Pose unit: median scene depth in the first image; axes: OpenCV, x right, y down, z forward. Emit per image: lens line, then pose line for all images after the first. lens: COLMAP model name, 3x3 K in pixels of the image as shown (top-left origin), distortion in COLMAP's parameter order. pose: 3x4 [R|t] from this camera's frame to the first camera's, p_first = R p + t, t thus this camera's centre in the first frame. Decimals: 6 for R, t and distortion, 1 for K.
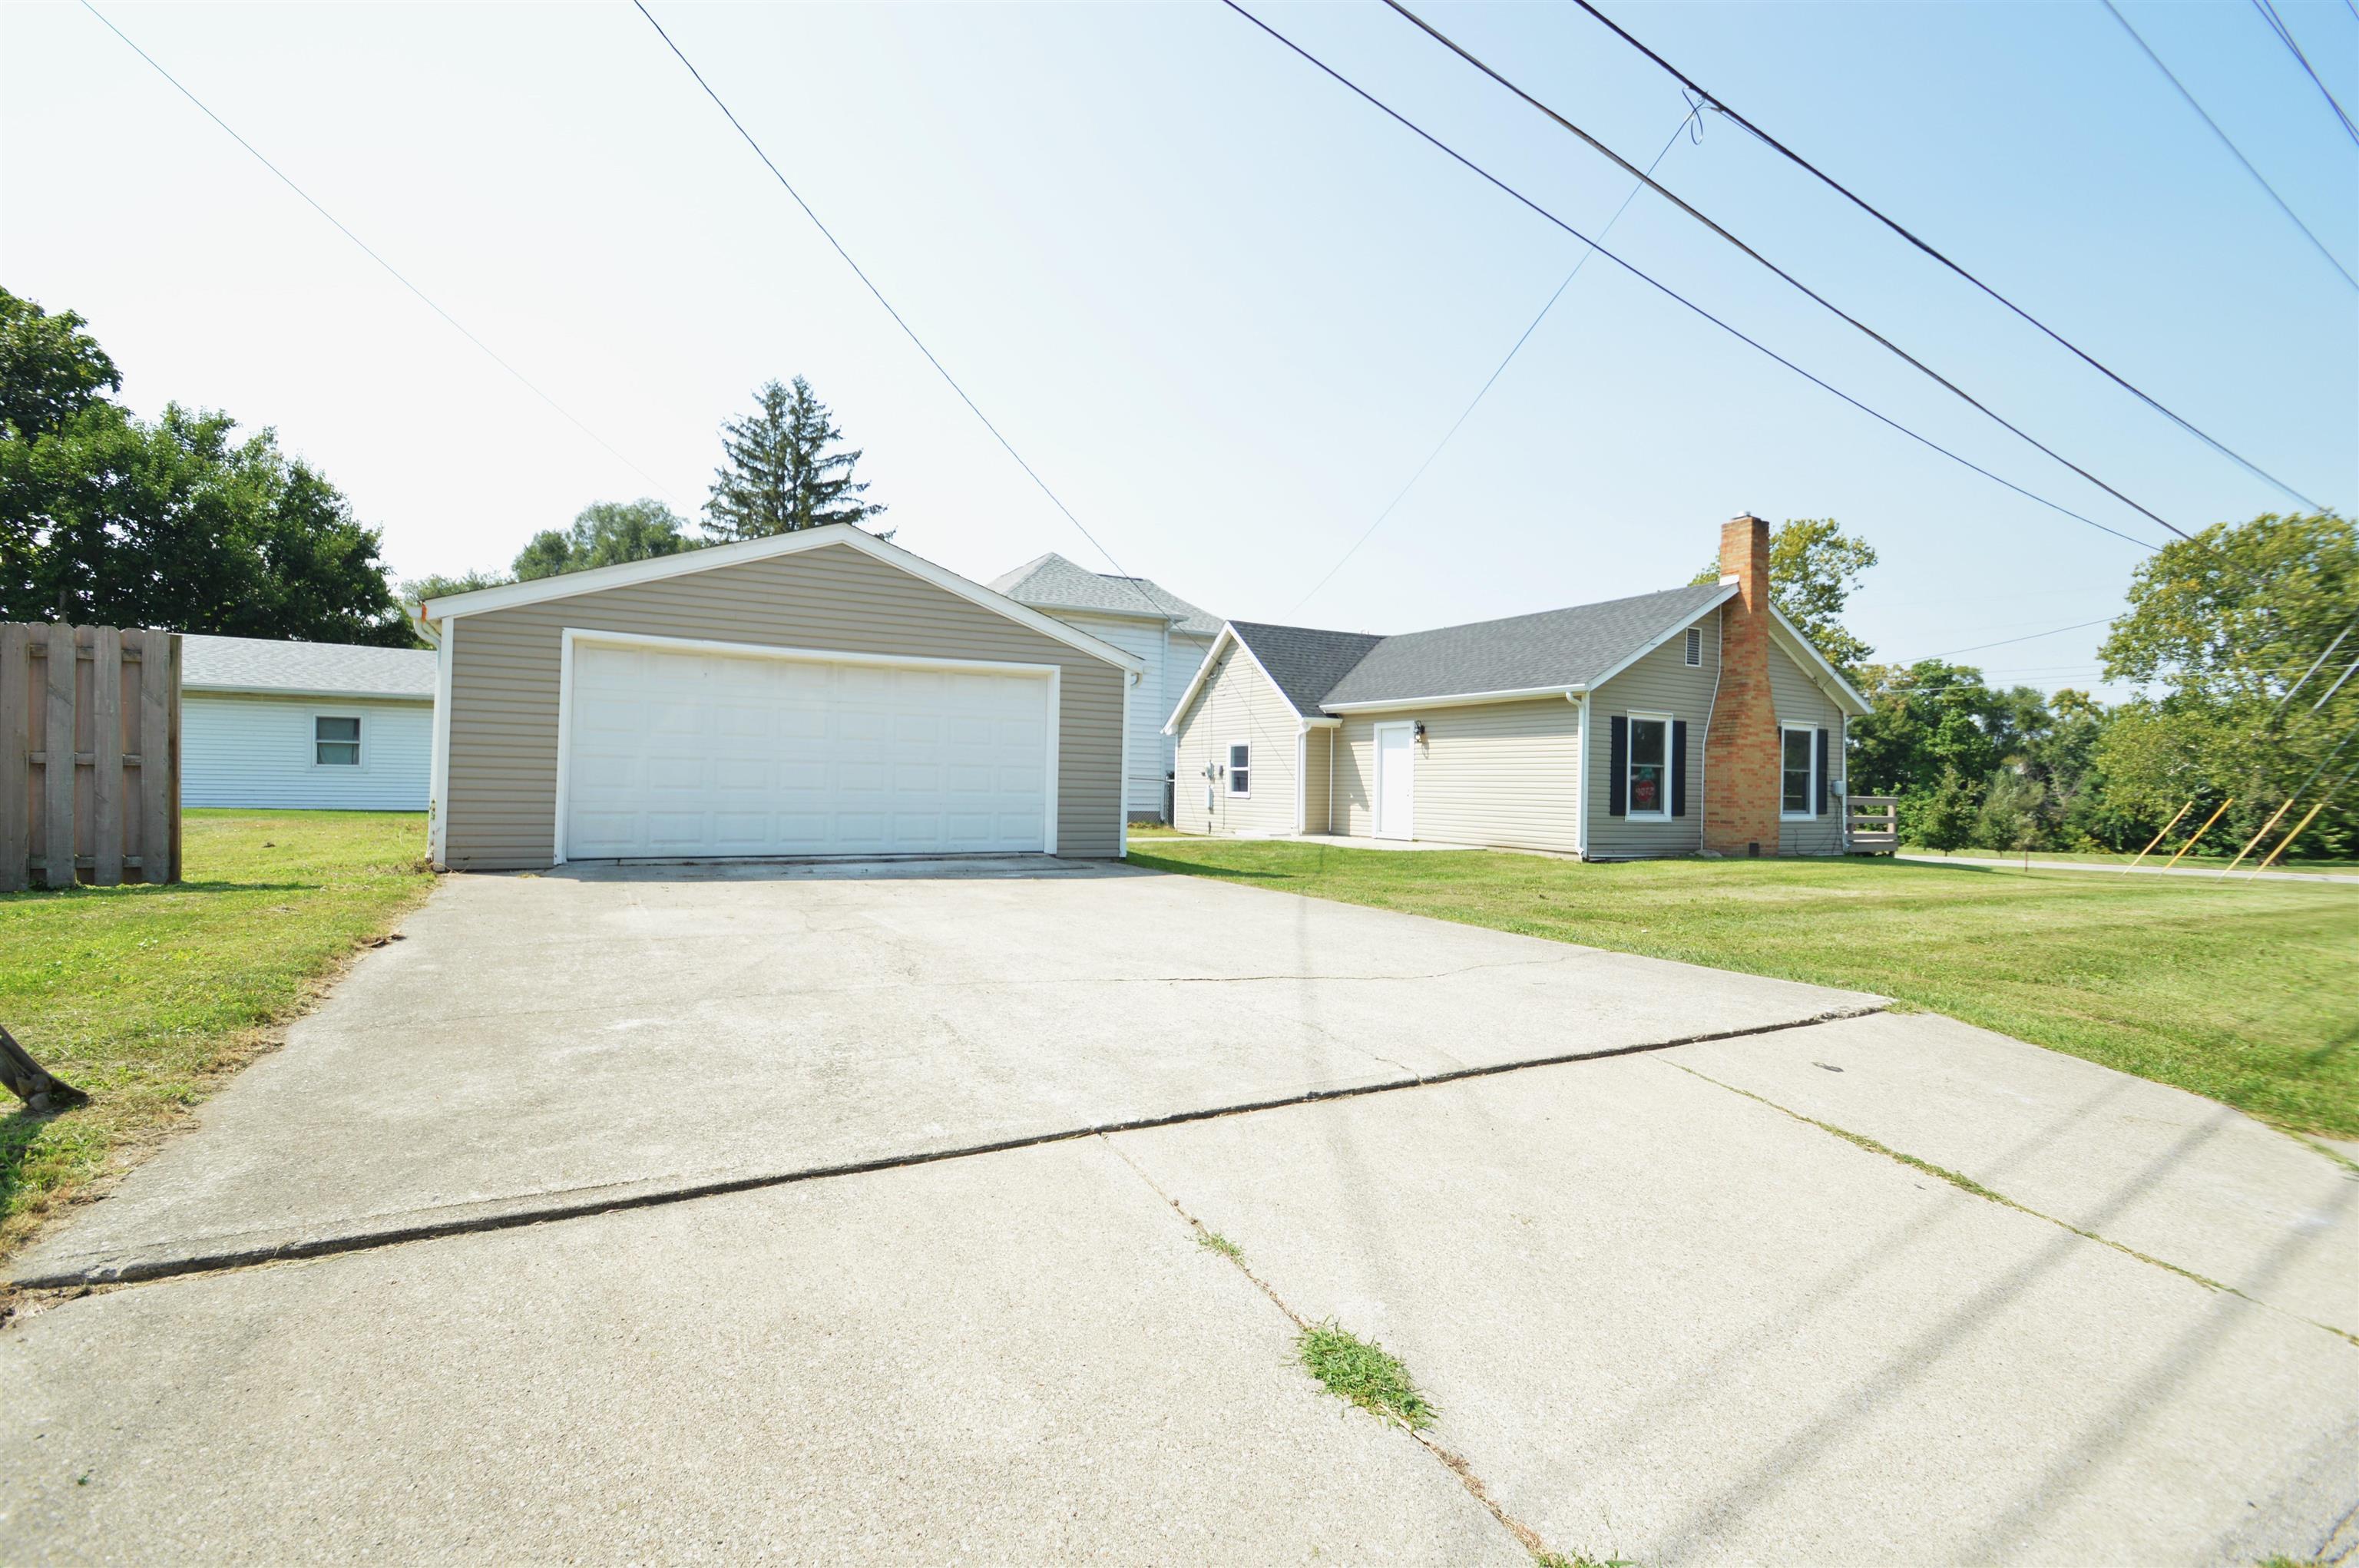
lens RADIAL K [[1053.9, 0, 1153.7], [0, 1053.9, 782.0], [0, 0, 1]] dist [0.018711, -0.022245]
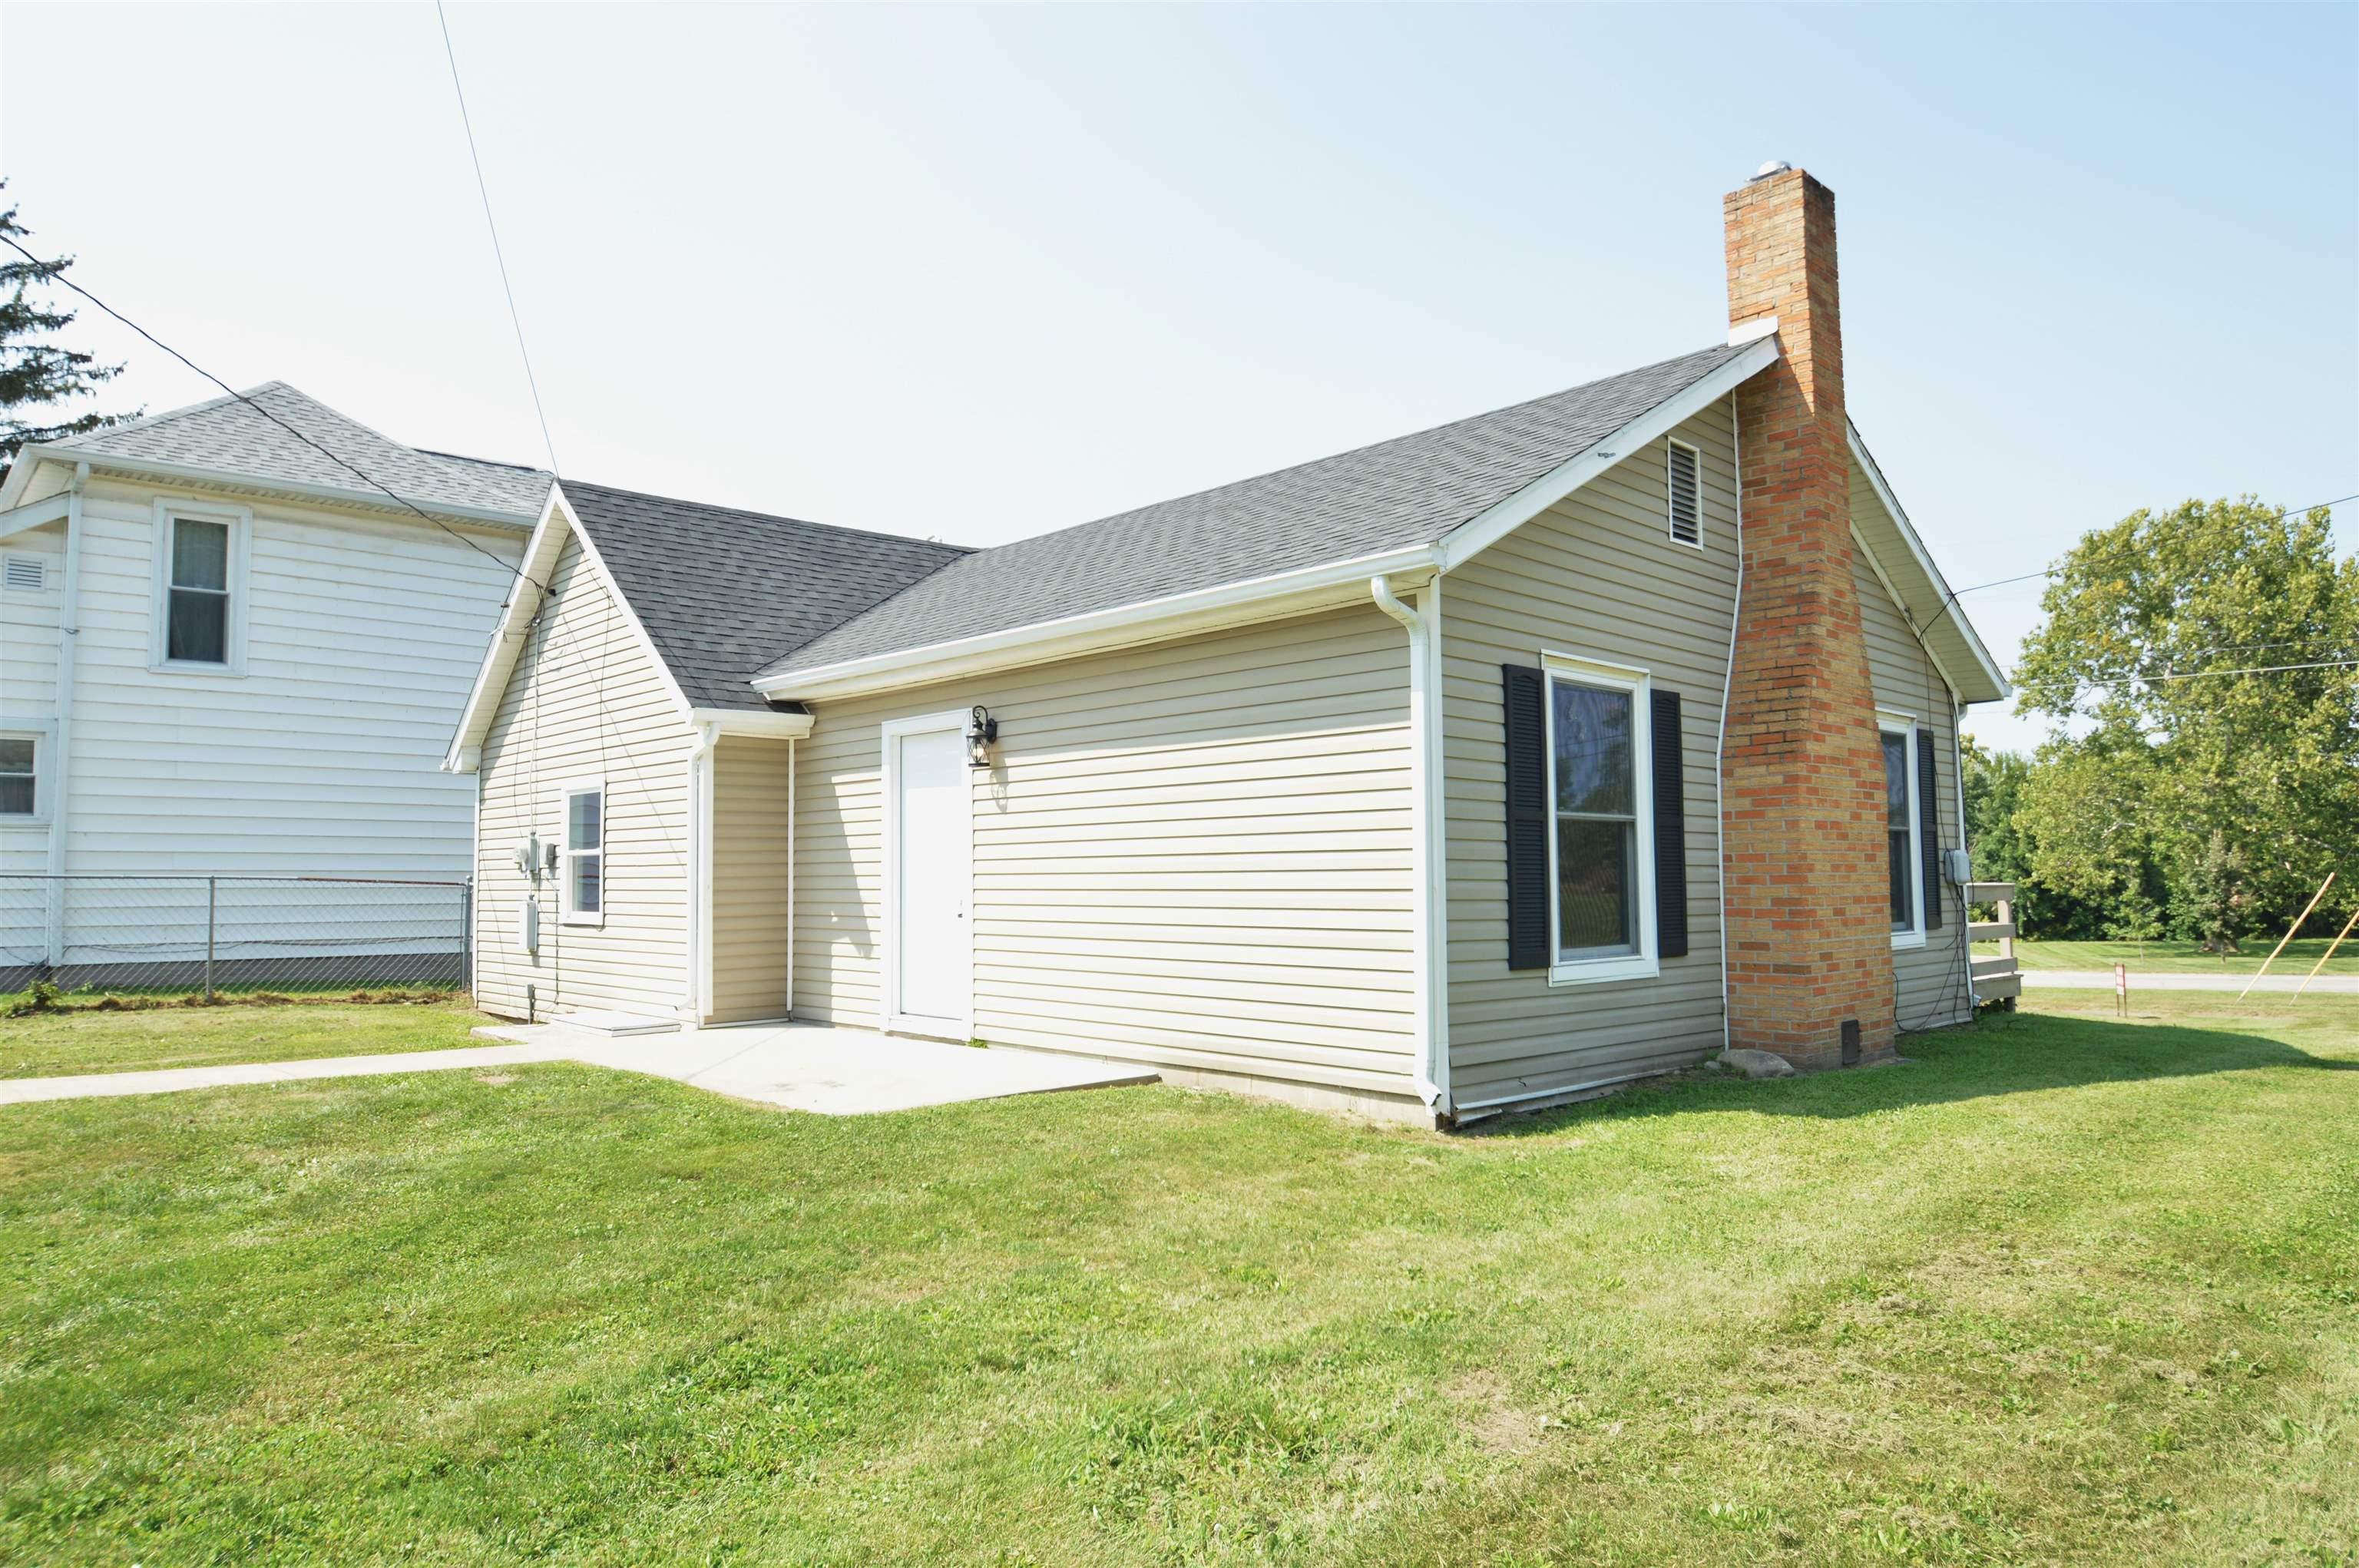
lens RADIAL K [[1424.2, 0, 1130.3], [0, 1424.2, 781.4], [0, 0, 1]] dist [-0.040337, 0.000669]
pose [[0.976920, -0.009889, 0.213375, 0.187065], [0.023496, 0.997841, -0.061330, -0.001683], [-0.212308, 0.064928, 0.975043, 0.493028]]
